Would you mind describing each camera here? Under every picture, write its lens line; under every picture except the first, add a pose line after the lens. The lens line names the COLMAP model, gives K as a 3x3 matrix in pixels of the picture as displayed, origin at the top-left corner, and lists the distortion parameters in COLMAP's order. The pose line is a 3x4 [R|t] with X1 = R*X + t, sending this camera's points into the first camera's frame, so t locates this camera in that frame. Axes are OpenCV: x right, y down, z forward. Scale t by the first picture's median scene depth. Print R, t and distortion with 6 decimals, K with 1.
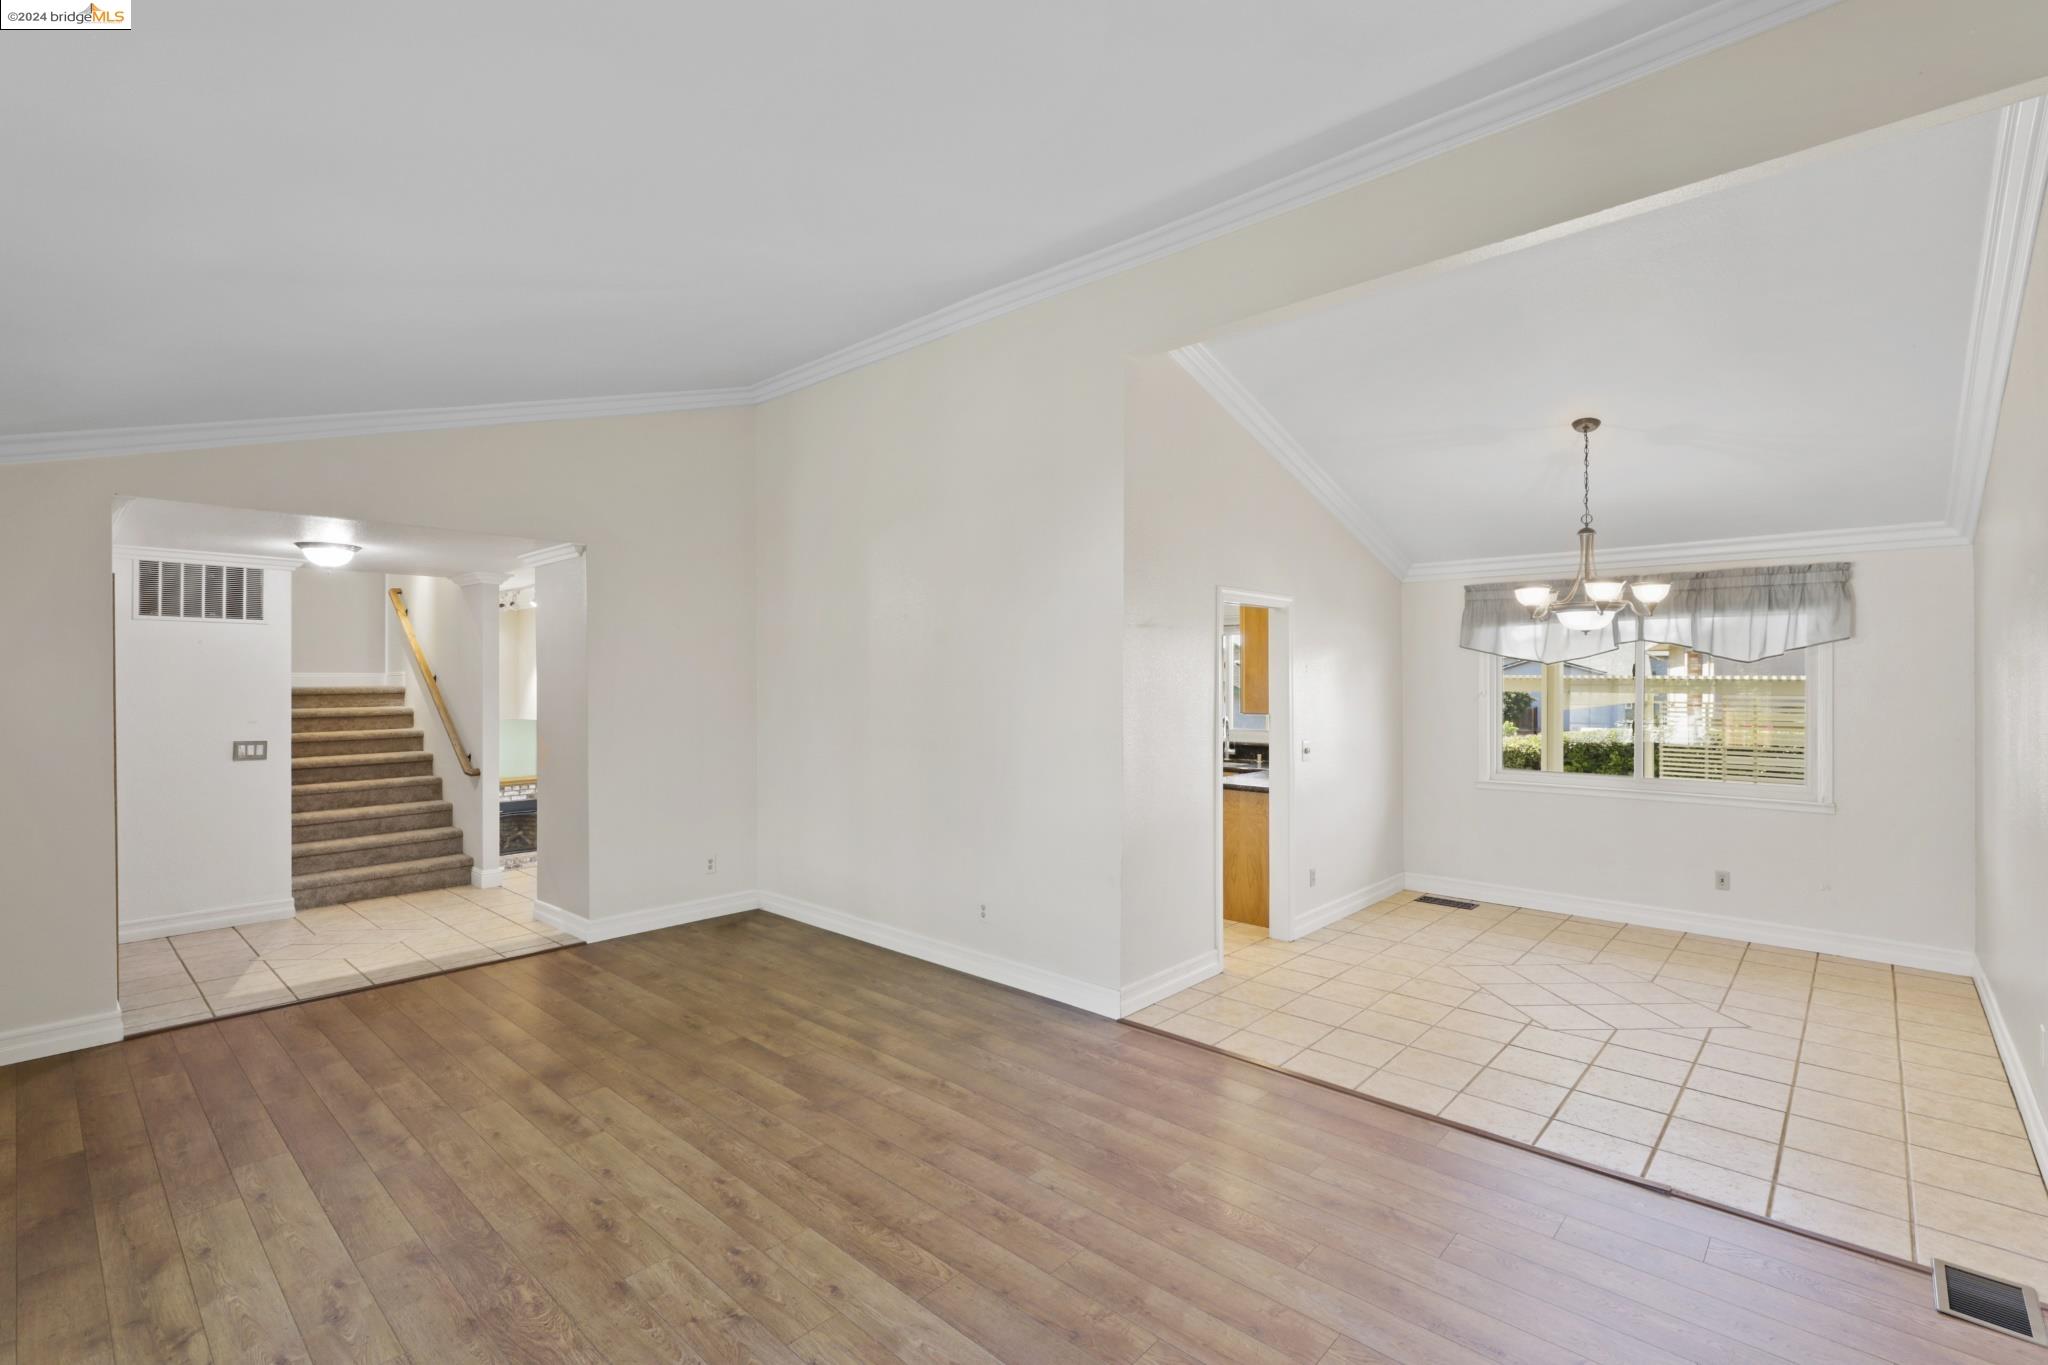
lens RADIAL K [[936.5, 0, 1031.6], [0, 936.5, 677.8], [0, 0, 1]] dist [0.000131, 0.000542]
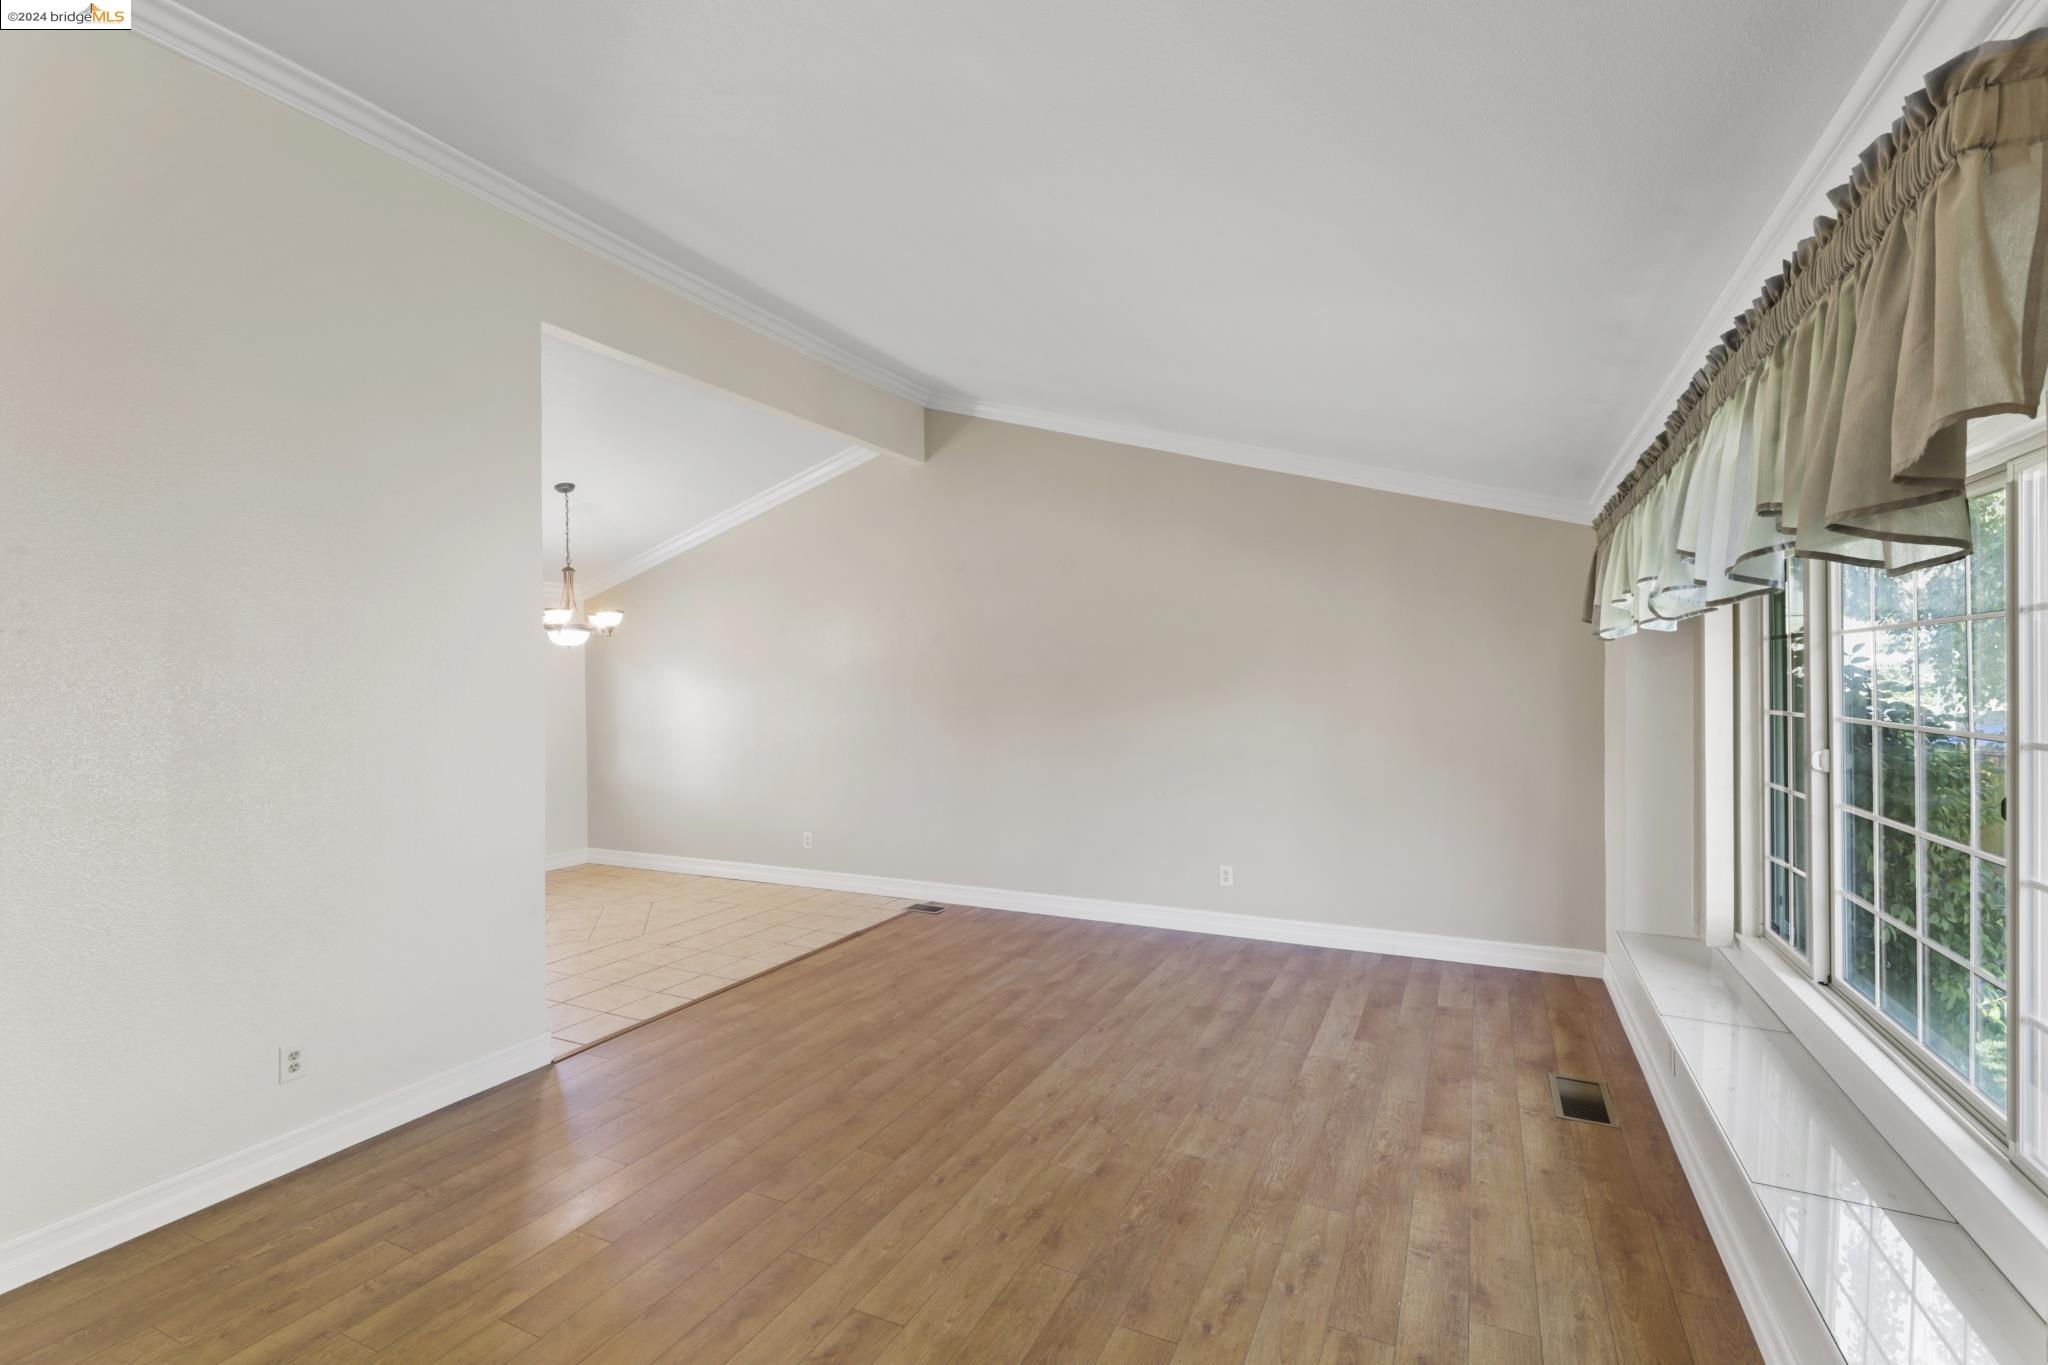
lens RADIAL K [[936.5, 0, 1030.7], [0, 936.5, 680.8], [0, 0, 1]] dist [0.000131, 0.000542]
pose [[-0.297718, 0.001148, 0.954653, -1.333694], [0.010260, 0.999945, 0.001997, 0.003518], [-0.954599, 0.010390, -0.297713, 1.218380]]
